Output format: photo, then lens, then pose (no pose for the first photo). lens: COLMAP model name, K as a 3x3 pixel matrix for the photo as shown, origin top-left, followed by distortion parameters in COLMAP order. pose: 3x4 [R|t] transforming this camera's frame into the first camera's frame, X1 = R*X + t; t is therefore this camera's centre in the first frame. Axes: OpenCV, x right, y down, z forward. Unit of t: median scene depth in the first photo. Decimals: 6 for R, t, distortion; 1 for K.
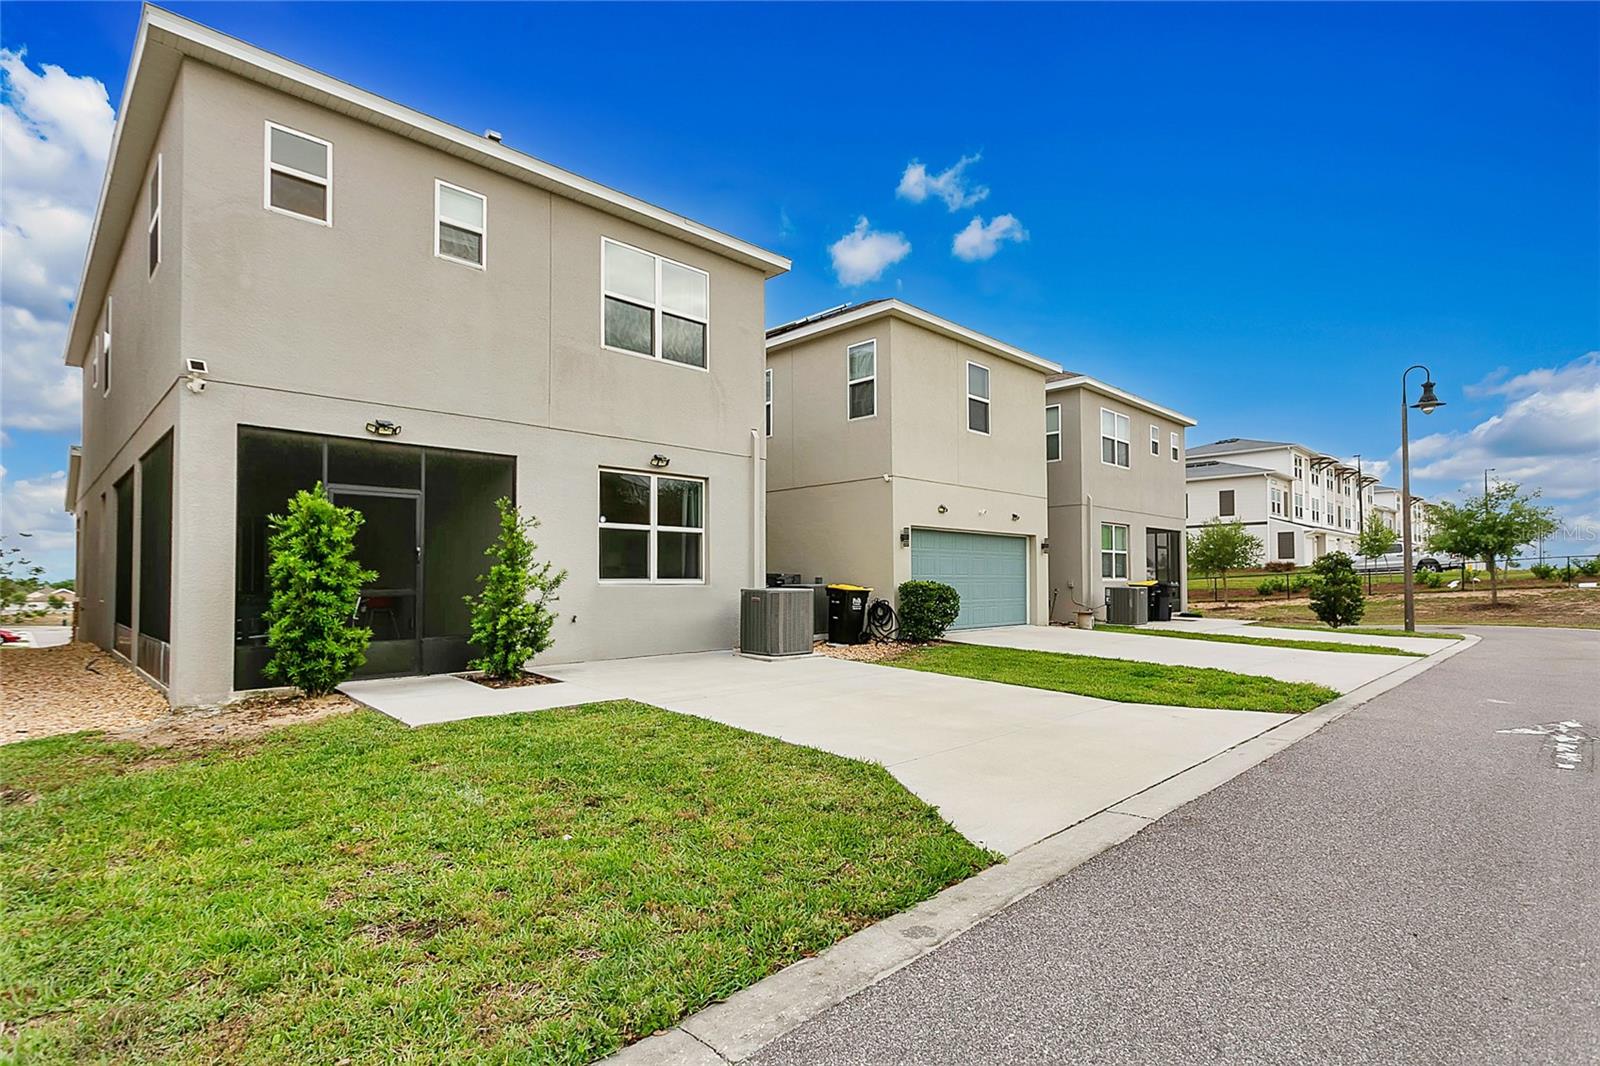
lens RADIAL K [[787.5, 0, 790.2], [0, 787.5, 567.0], [0, 0, 1]] dist [0.004207, 0.000116]
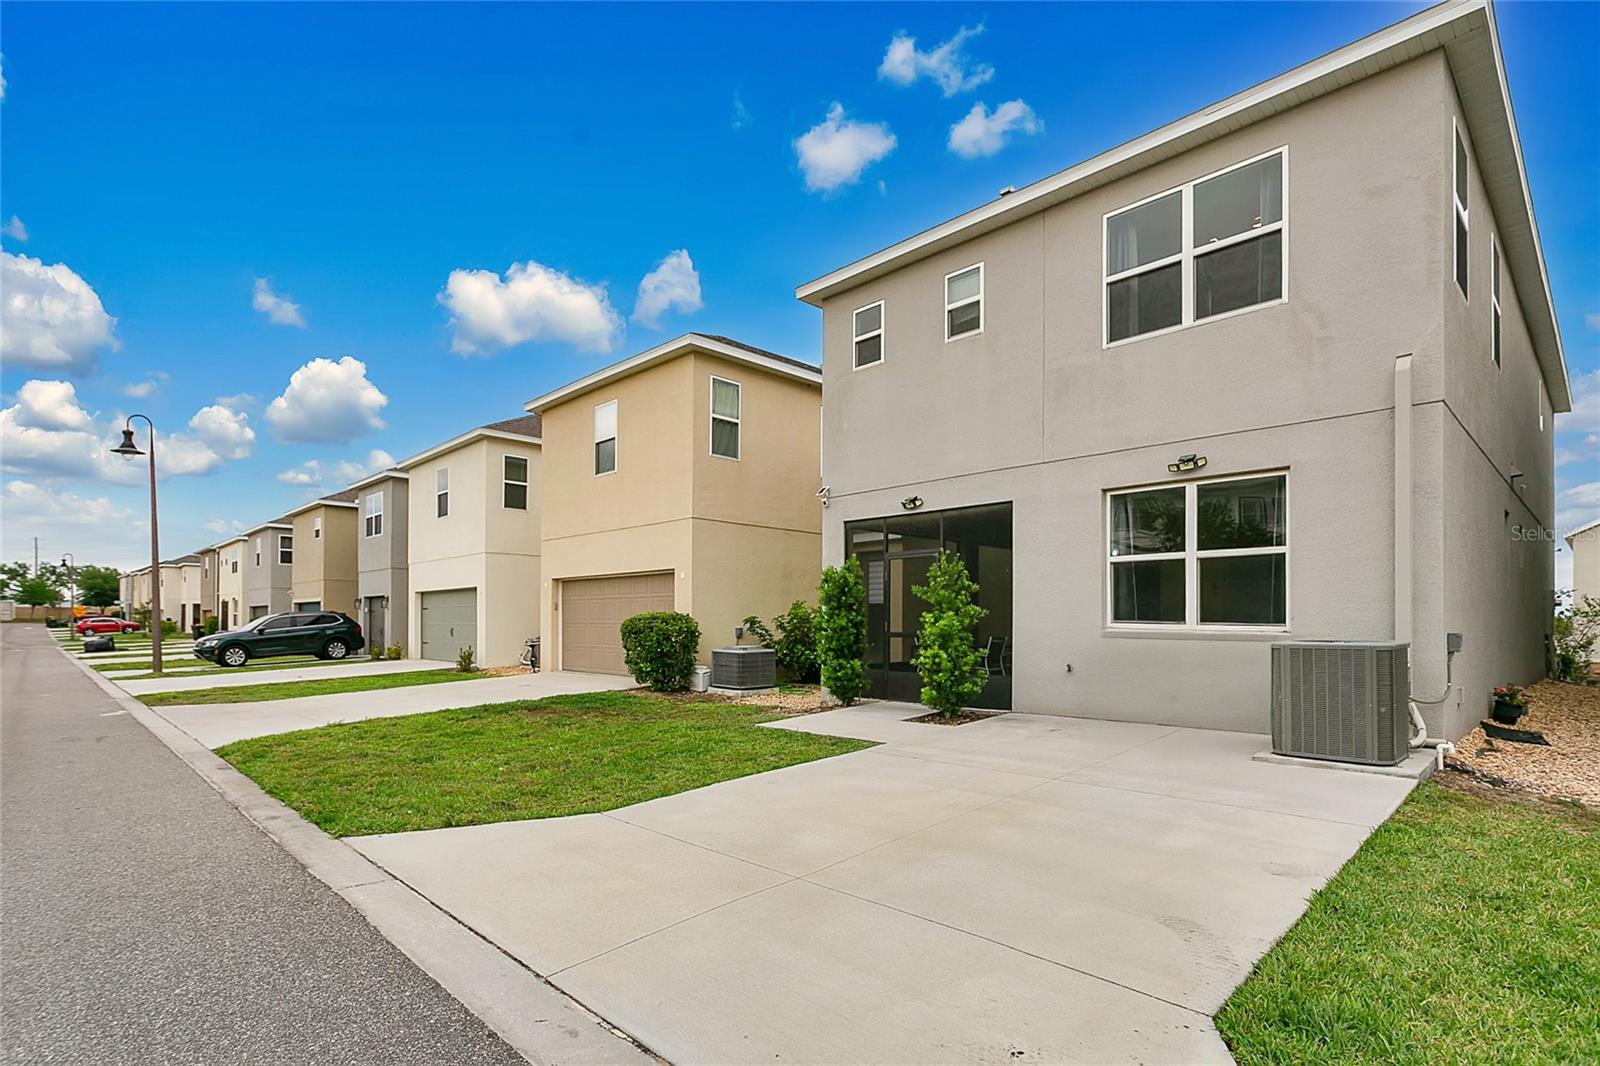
lens RADIAL K [[787.5, 0, 791.4], [0, 787.5, 611.3], [0, 0, 1]] dist [0.004207, 0.000116]
pose [[-0.010769, 0.001493, -0.999941, 0.604655], [0.028317, 0.999598, 0.001188, -0.007980], [0.999541, -0.028302, -0.010807, 0.662042]]
